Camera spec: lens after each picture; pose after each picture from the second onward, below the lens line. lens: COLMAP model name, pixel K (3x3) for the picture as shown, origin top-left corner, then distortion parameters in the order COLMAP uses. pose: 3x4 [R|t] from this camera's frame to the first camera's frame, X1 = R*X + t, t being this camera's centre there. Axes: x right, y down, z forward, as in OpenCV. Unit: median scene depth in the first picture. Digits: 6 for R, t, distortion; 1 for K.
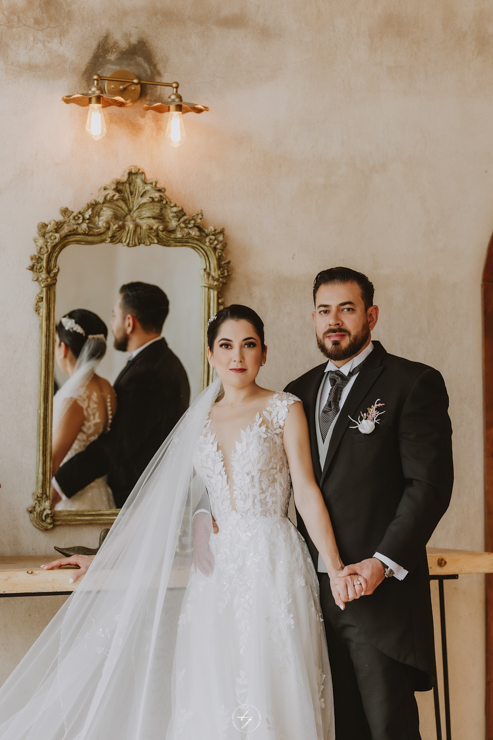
lens RADIAL K [[1796.5, 0, 246.5], [0, 1796.5, 370.0], [0, 0, 1]] dist [-0.101328, 0.018095]
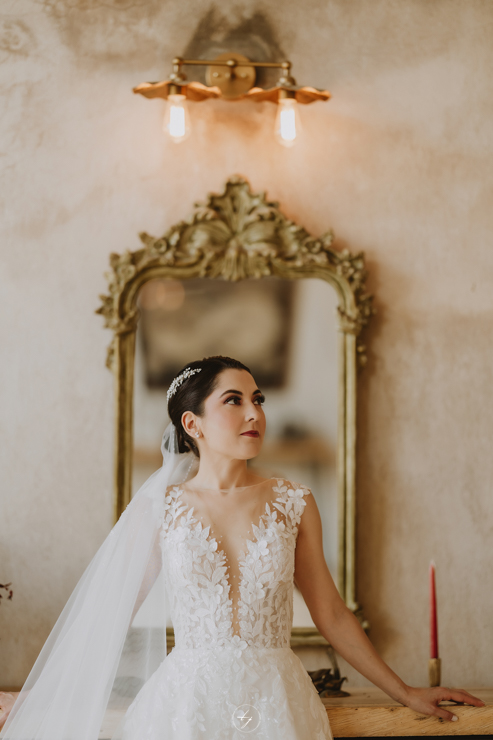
lens RADIAL K [[1796.5, 0, 246.5], [0, 1796.5, 370.0], [0, 0, 1]] dist [-0.101328, 0.018095]
pose [[0.935805, -0.025147, -0.351620, 0.206688], [0.006241, 0.998478, -0.054799, 0.010907], [0.352463, 0.049087, 0.934537, 0.293037]]
